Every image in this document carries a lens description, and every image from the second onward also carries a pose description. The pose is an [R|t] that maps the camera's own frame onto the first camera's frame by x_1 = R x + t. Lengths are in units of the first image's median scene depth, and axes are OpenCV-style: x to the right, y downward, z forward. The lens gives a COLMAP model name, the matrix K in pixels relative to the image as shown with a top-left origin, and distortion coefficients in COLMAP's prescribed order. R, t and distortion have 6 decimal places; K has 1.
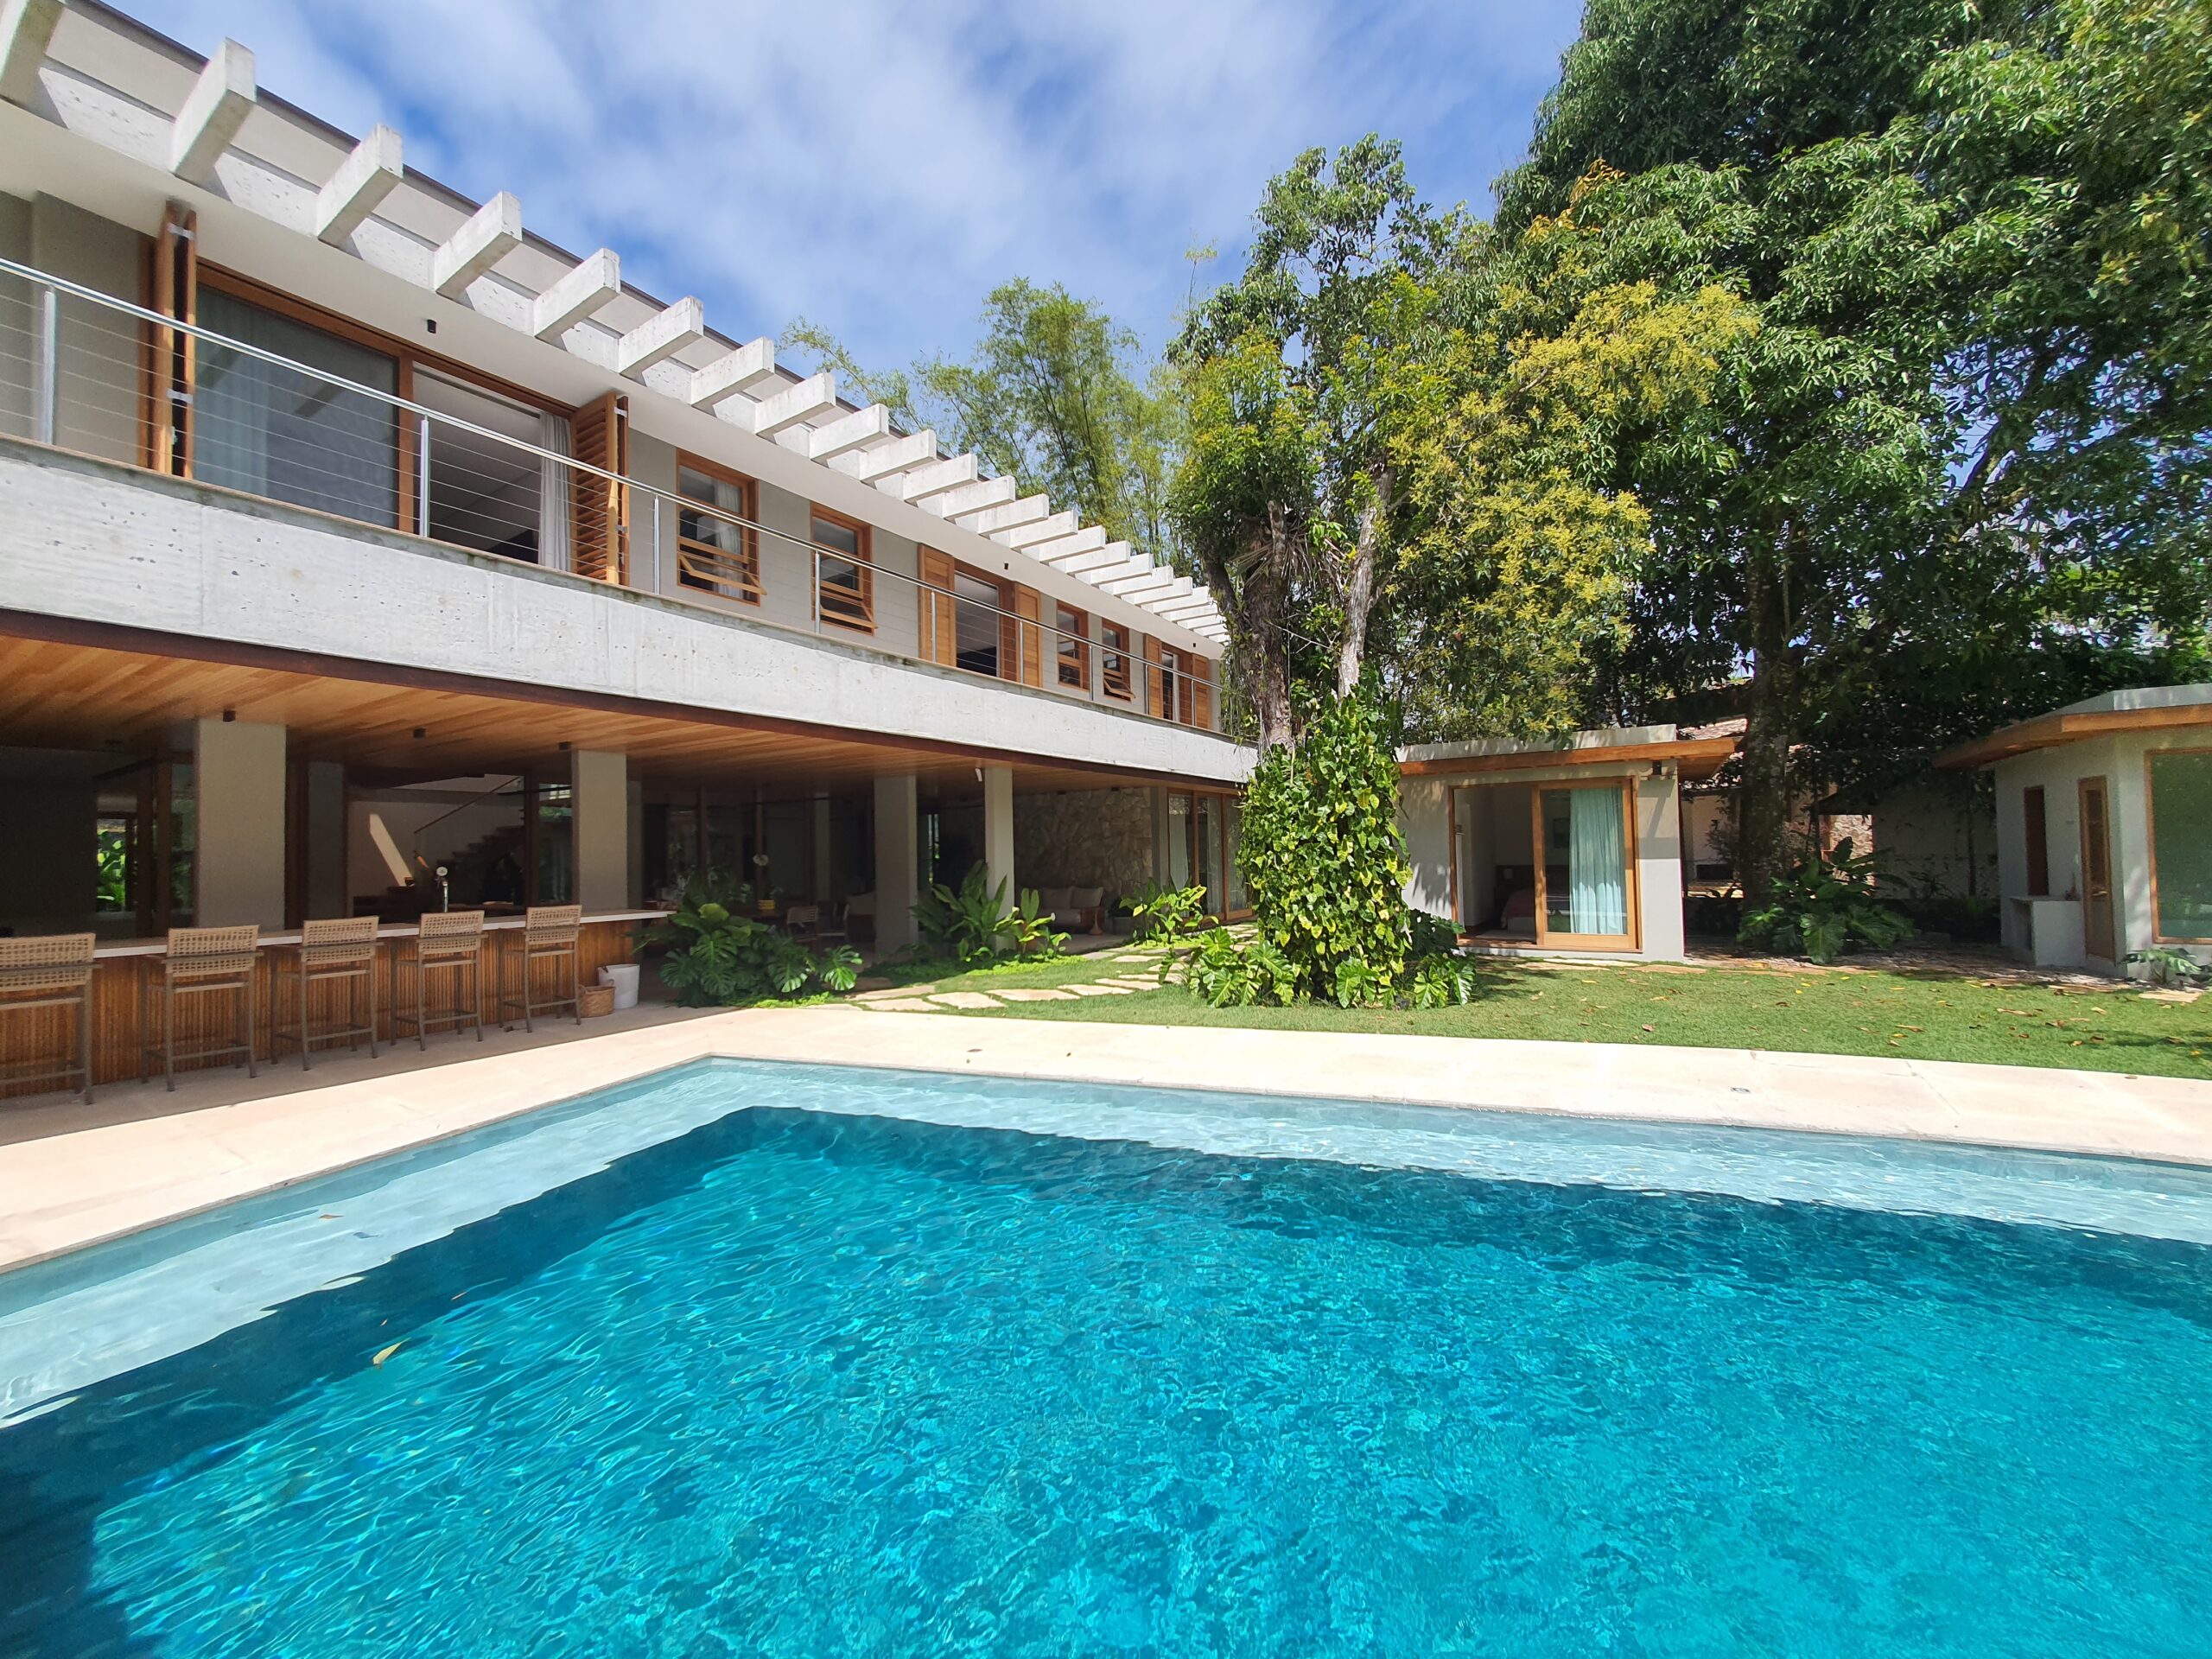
lens RADIAL K [[873.5, 0, 1100.6], [0, 873.5, 836.4], [0, 0, 1]] dist [-0.003197, 0.000108]
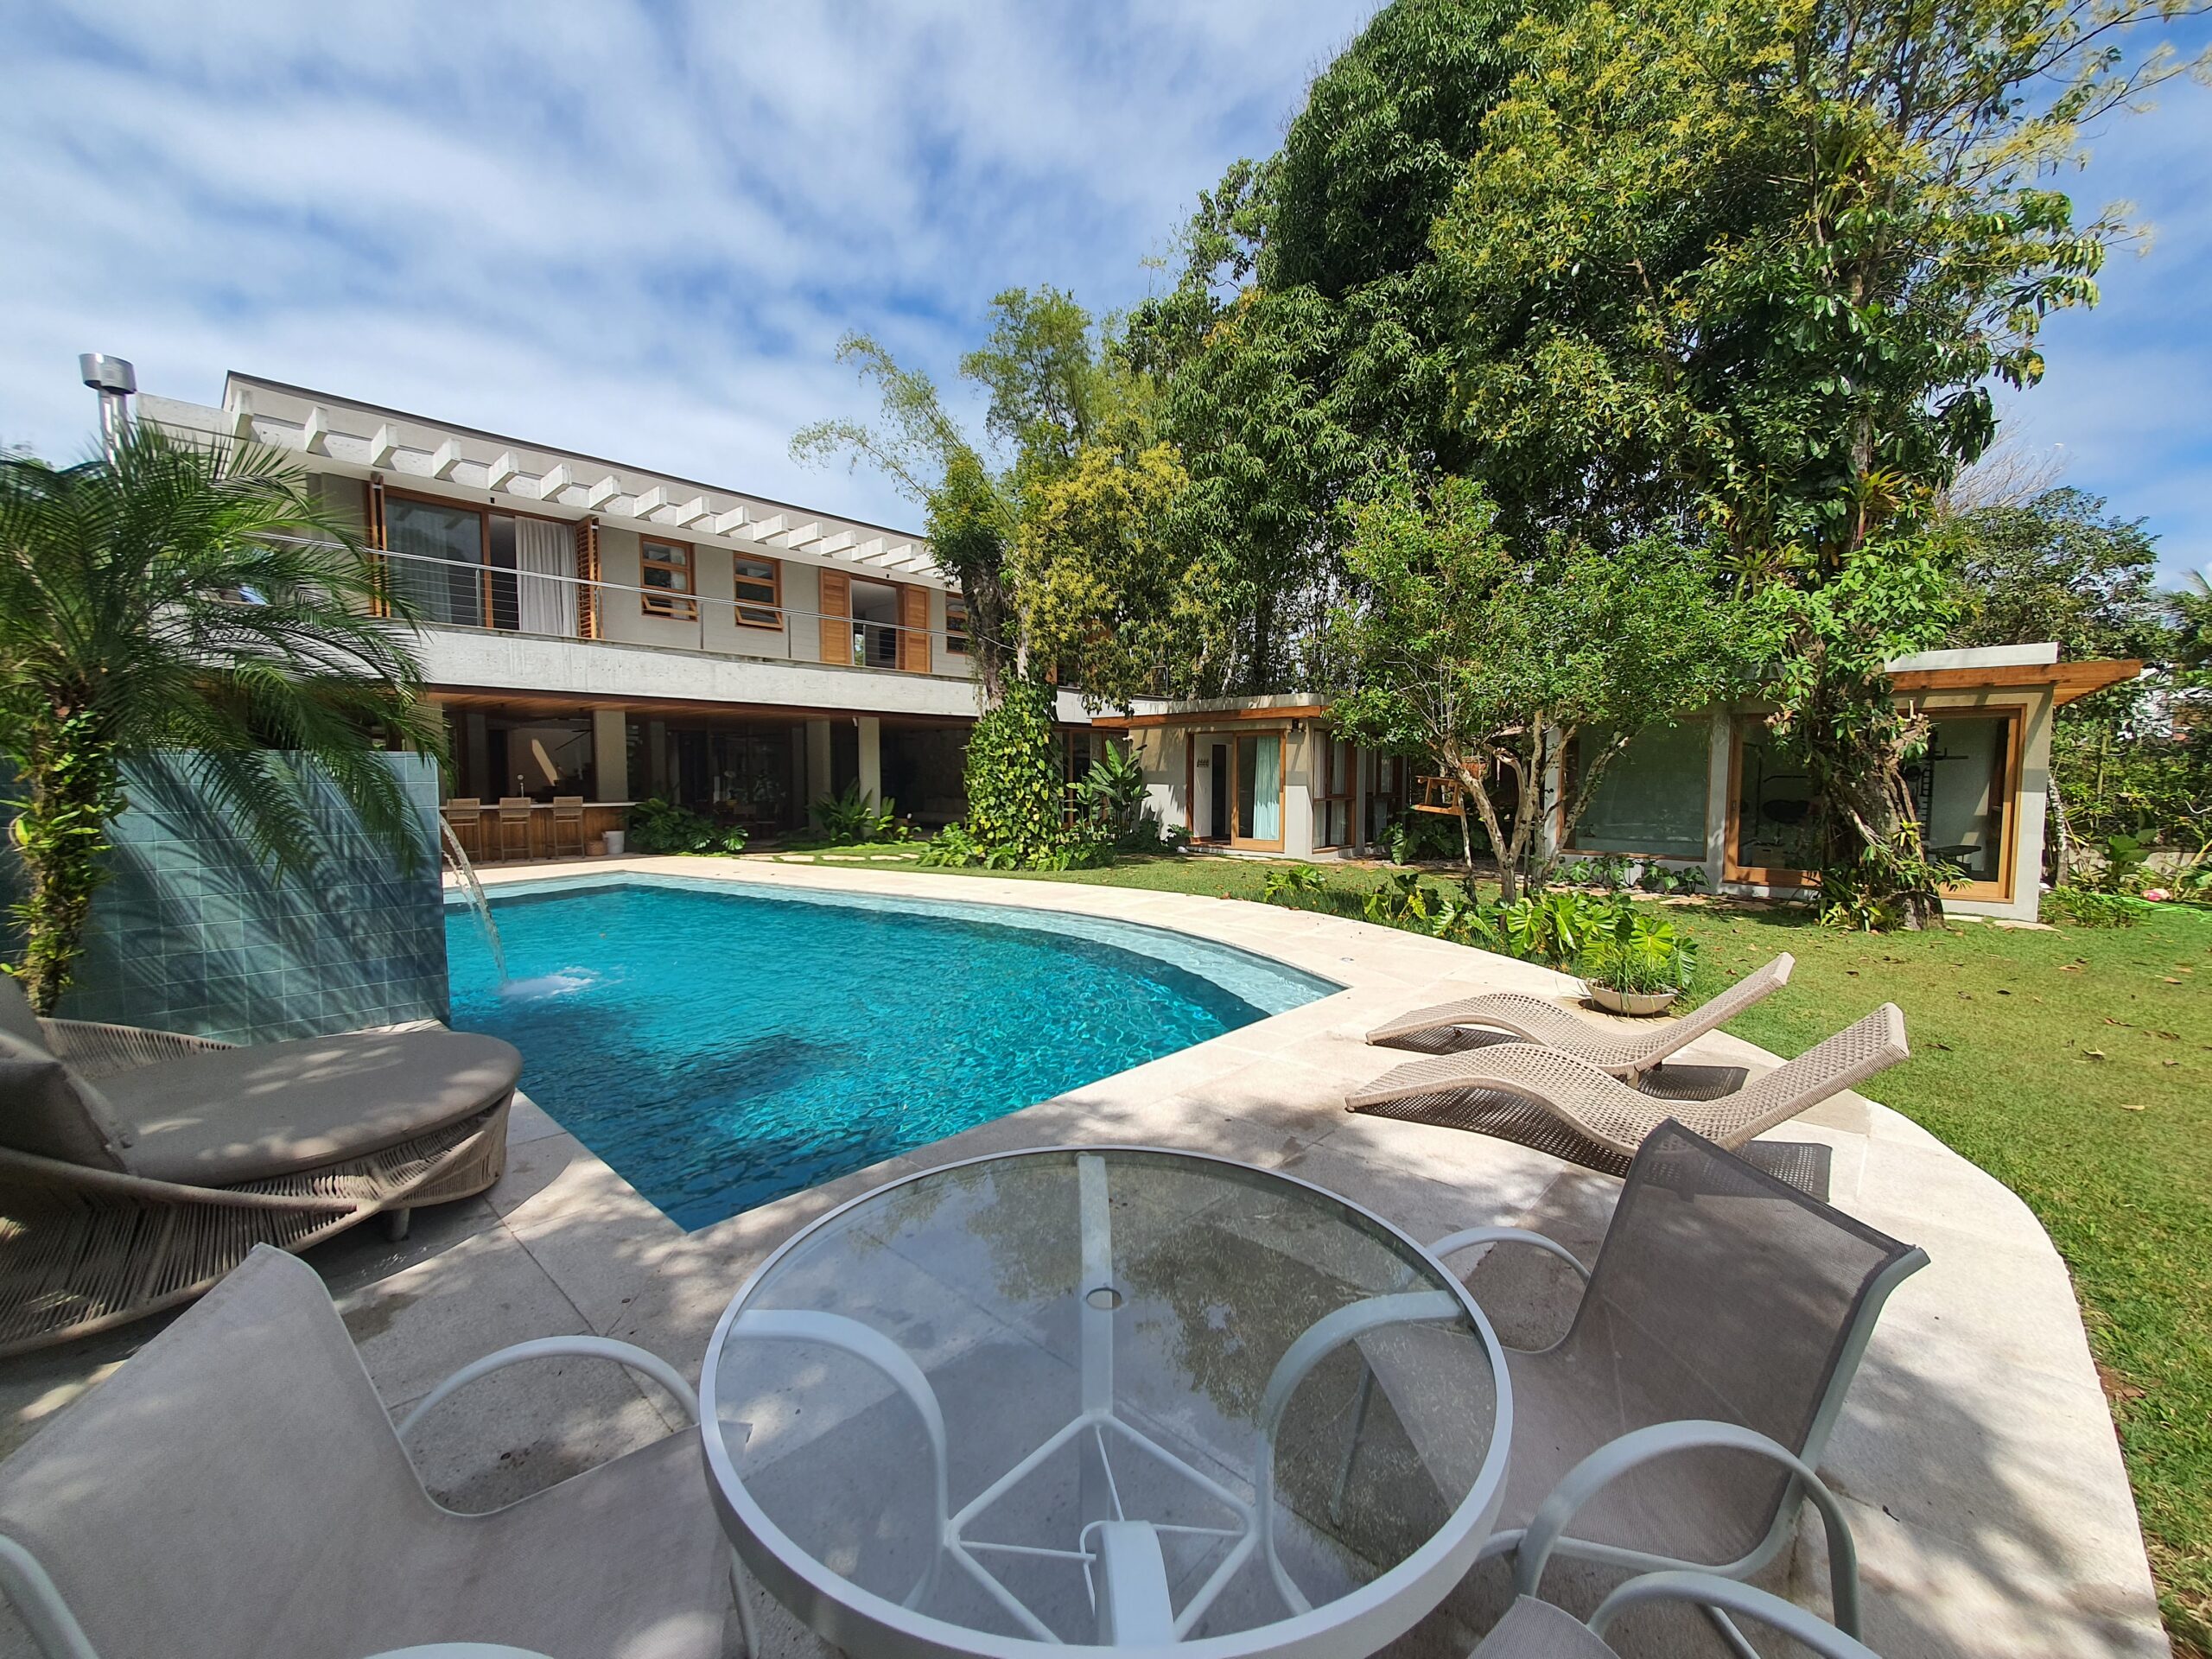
lens RADIAL K [[873.5, 0, 1109.8], [0, 873.5, 830.5], [0, 0, 1]] dist [-0.003197, 0.000108]
pose [[0.984822, 0.033451, -0.170314, 0.622676], [-0.017904, 0.995597, 0.092013, -0.031555], [0.172642, -0.087567, 0.981084, -0.488467]]
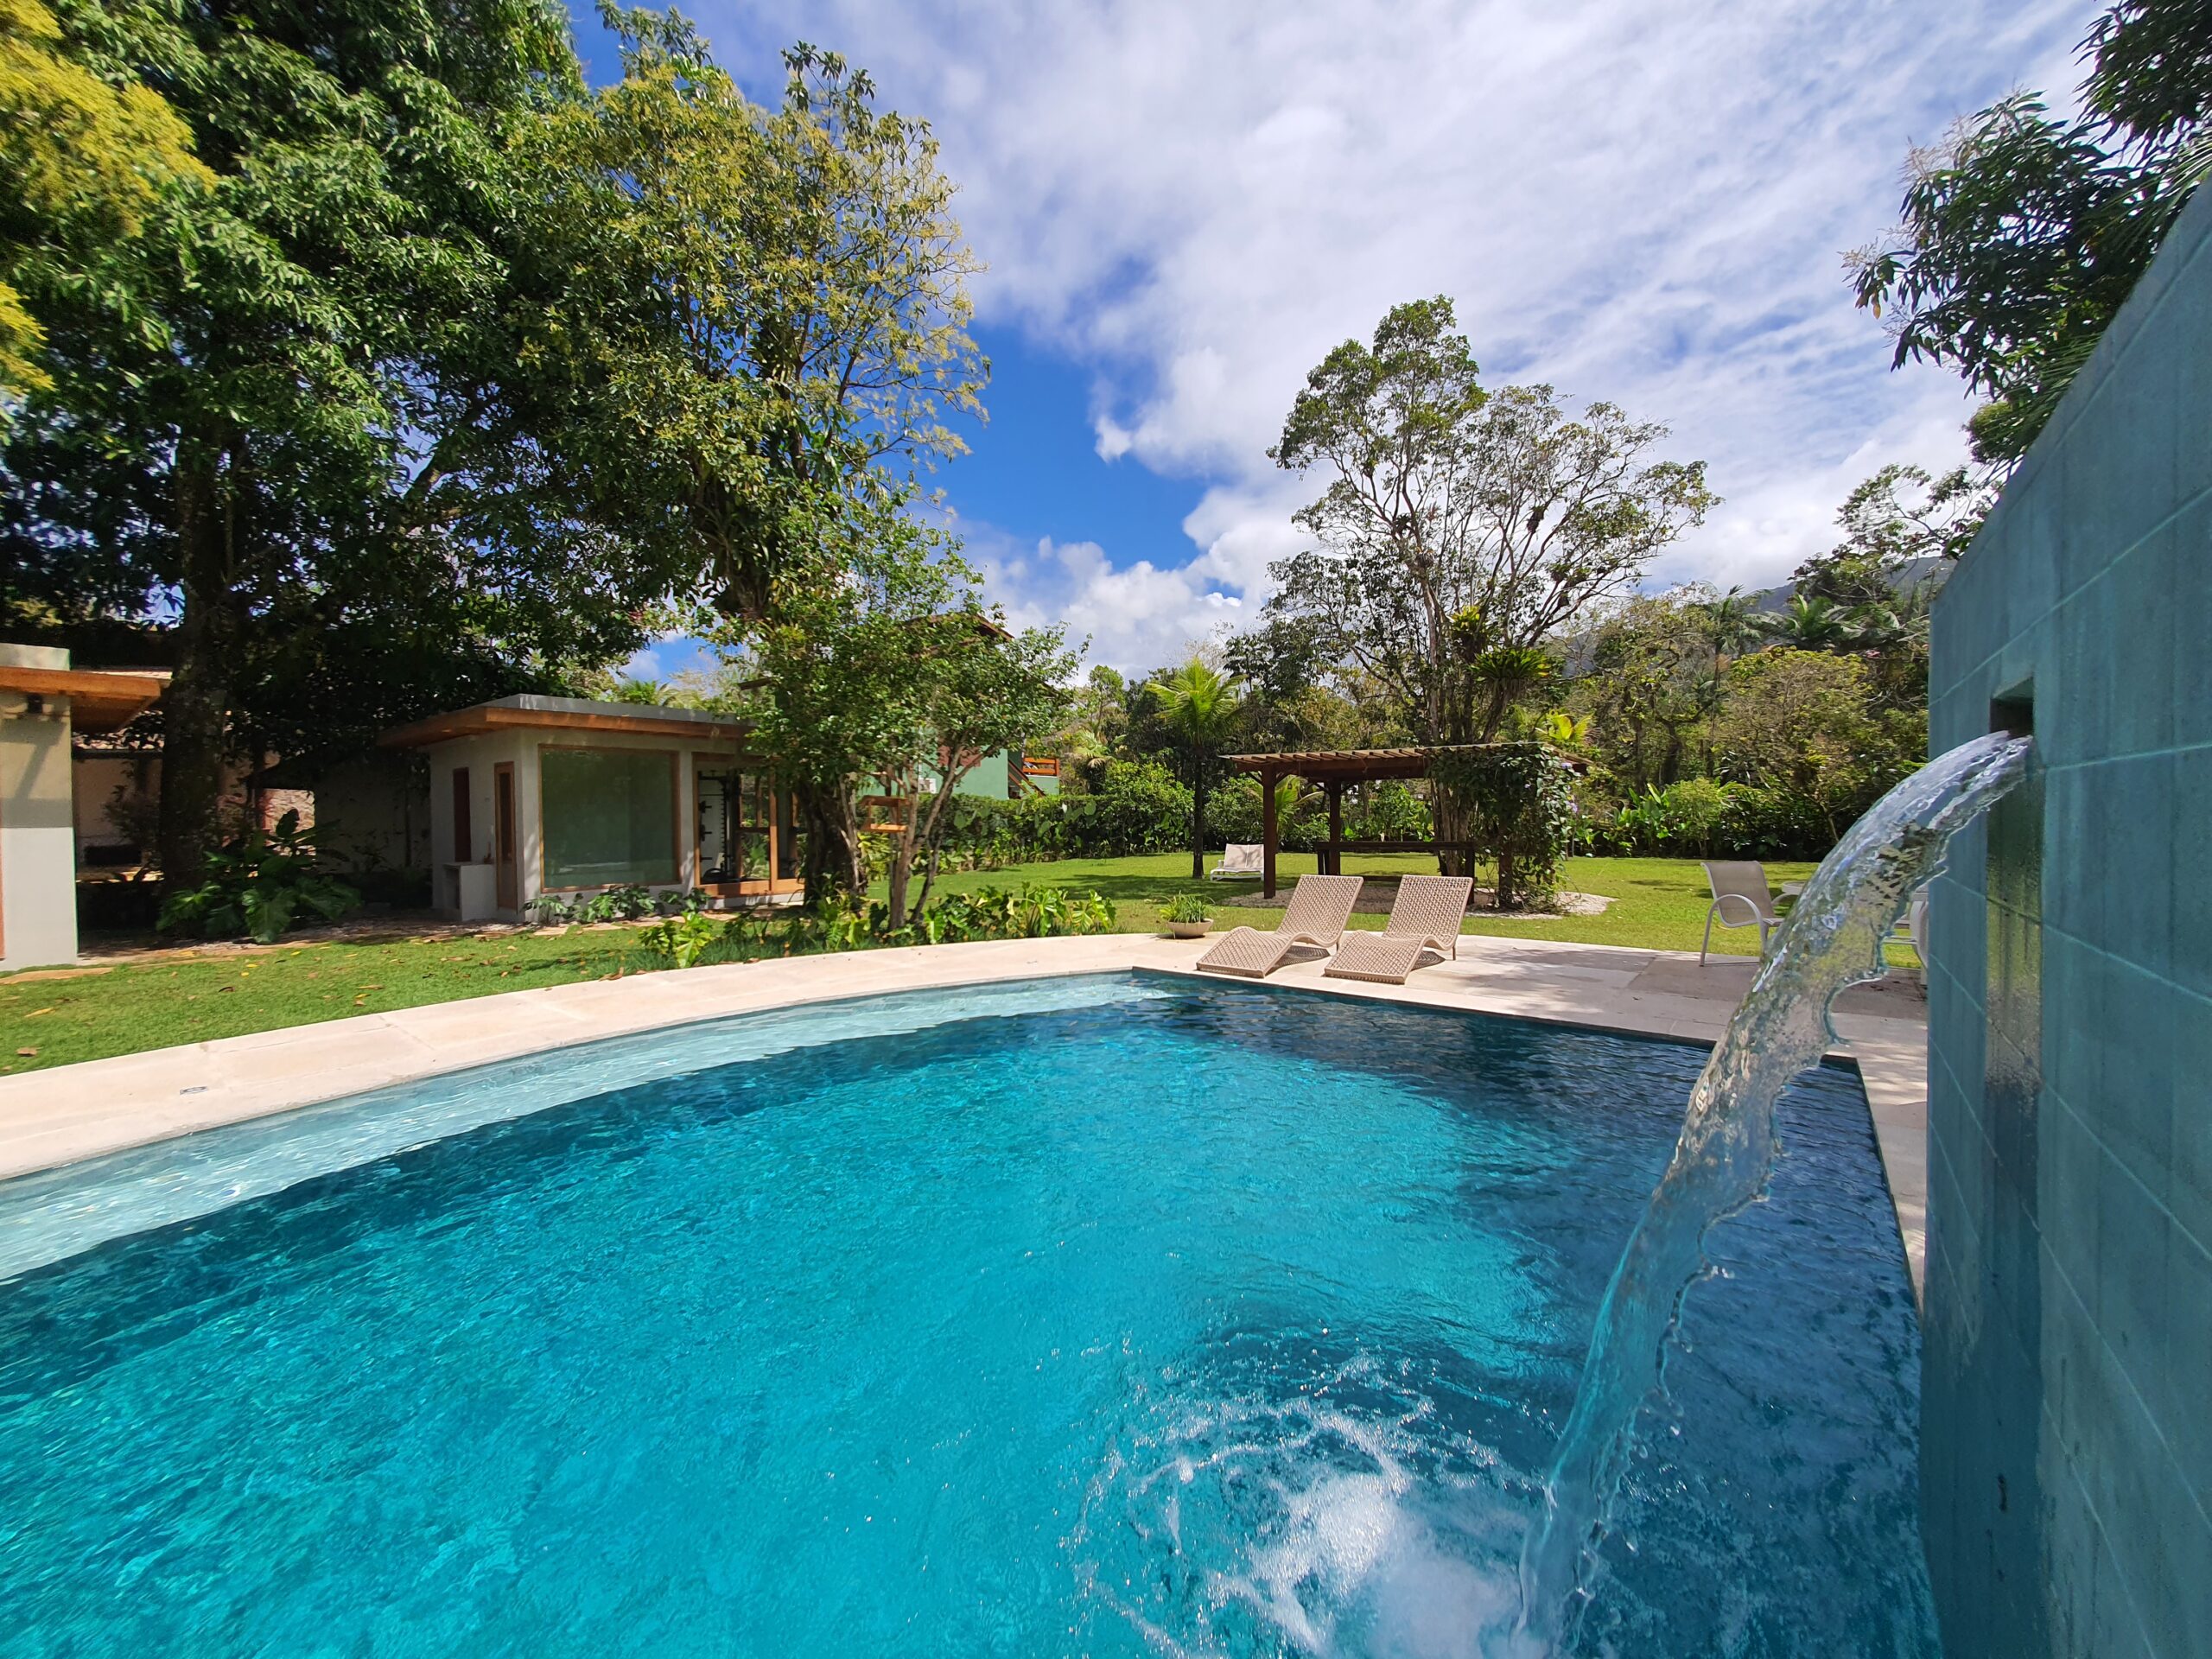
lens RADIAL K [[873.5, 0, 1098.6], [0, 873.5, 830.7], [0, 0, 1]] dist [-0.003197, 0.000108]
pose [[0.106180, 0.002496, 0.994344, 0.008335], [-0.014630, 0.999893, -0.000948, 0.017020], [-0.994239, -0.014447, 0.106205, 0.035636]]
